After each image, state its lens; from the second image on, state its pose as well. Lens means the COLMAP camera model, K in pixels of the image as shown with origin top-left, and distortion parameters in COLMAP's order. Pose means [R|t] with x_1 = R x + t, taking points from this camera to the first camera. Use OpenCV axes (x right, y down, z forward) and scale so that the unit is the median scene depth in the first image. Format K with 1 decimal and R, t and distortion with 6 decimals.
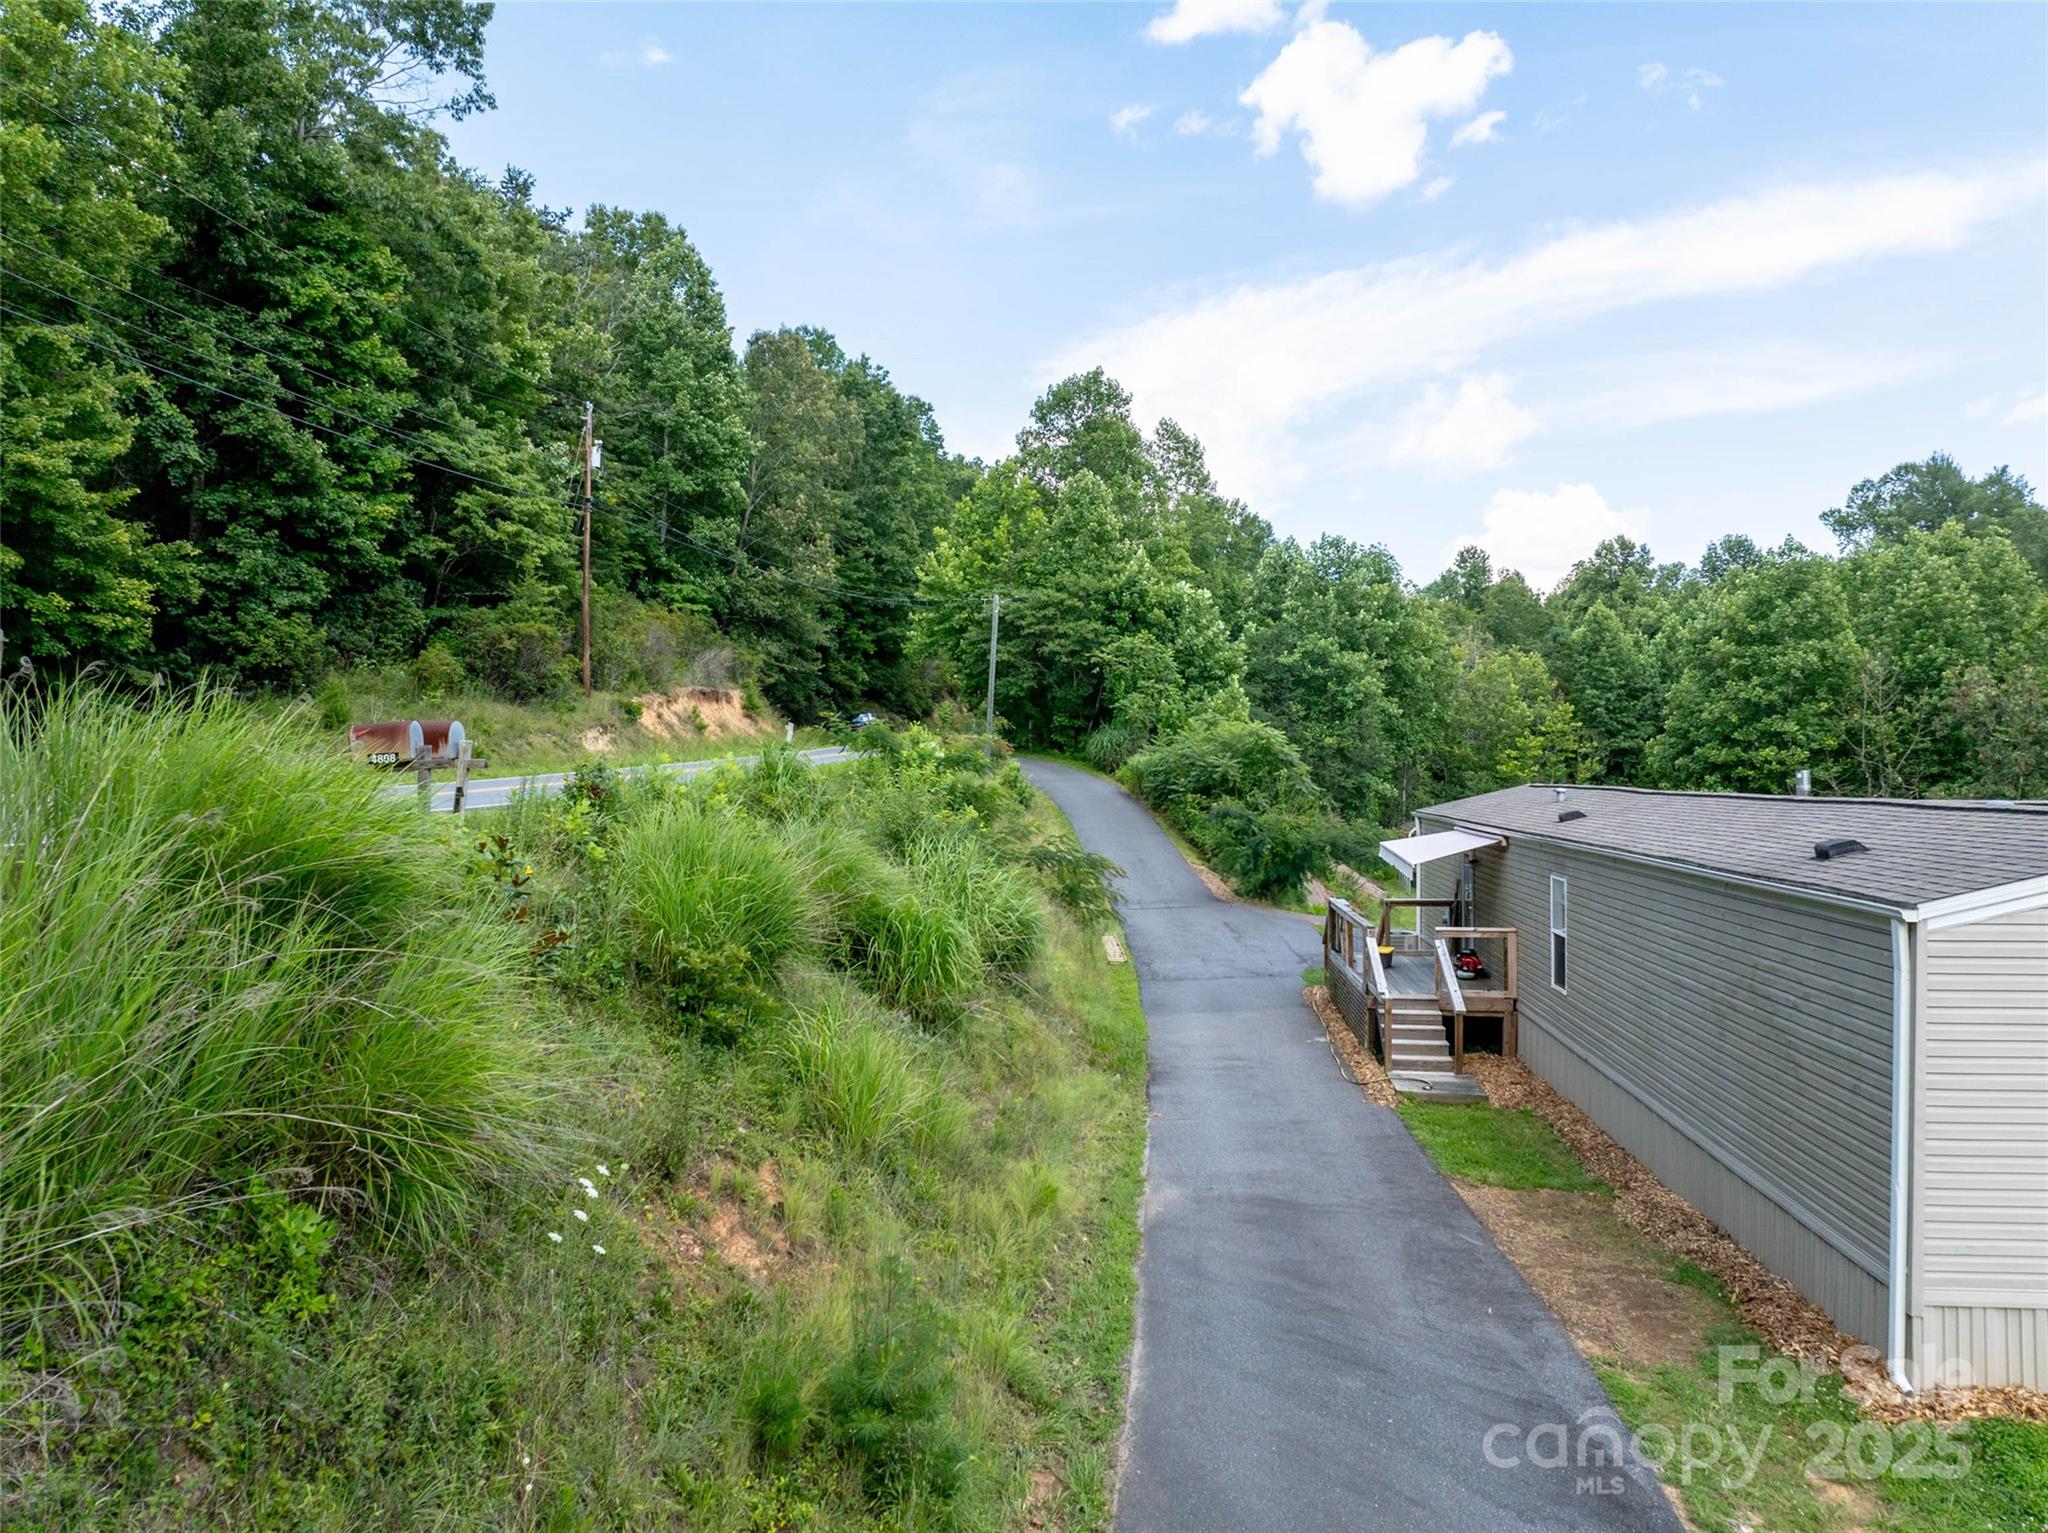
lens RADIAL K [[1425.0, 0, 1028.5], [0, 1425.0, 771.7], [0, 0, 1]] dist [-0.045486, 0.017781]
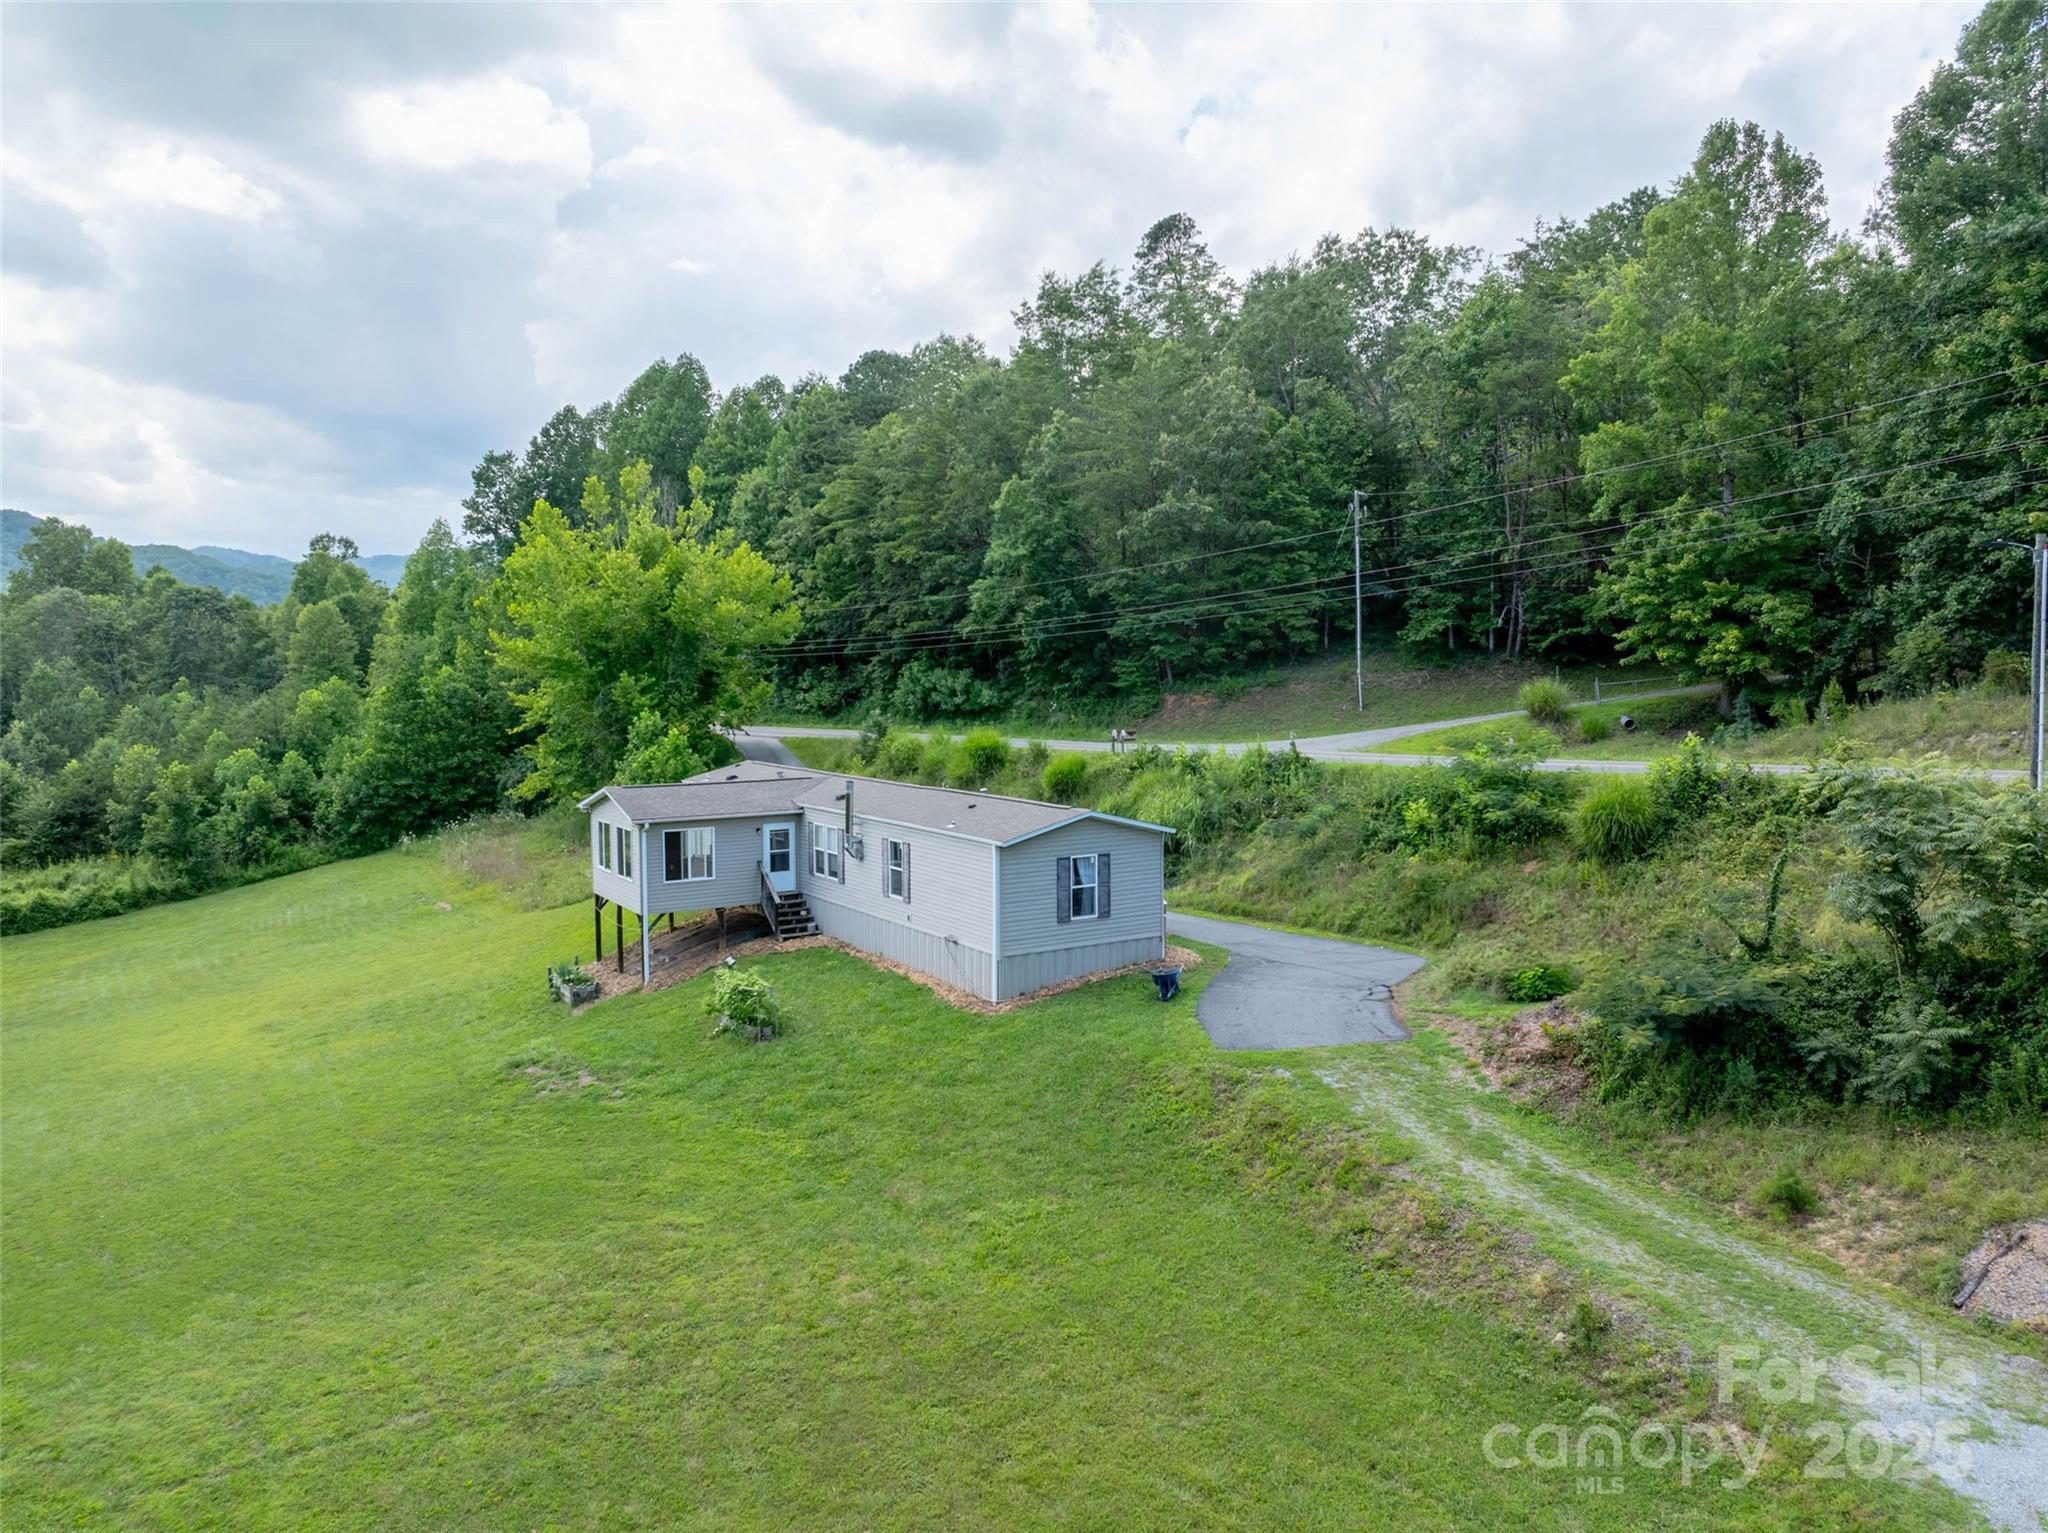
lens RADIAL K [[1425.0, 0, 1043.2], [0, 1425.0, 770.4], [0, 0, 1]] dist [-0.045486, 0.017781]
pose [[-0.778383, 0.051395, -0.625682, 0.702259], [0.006199, 0.997224, 0.074203, -0.068400], [0.627759, 0.053880, -0.776541, 1.204748]]
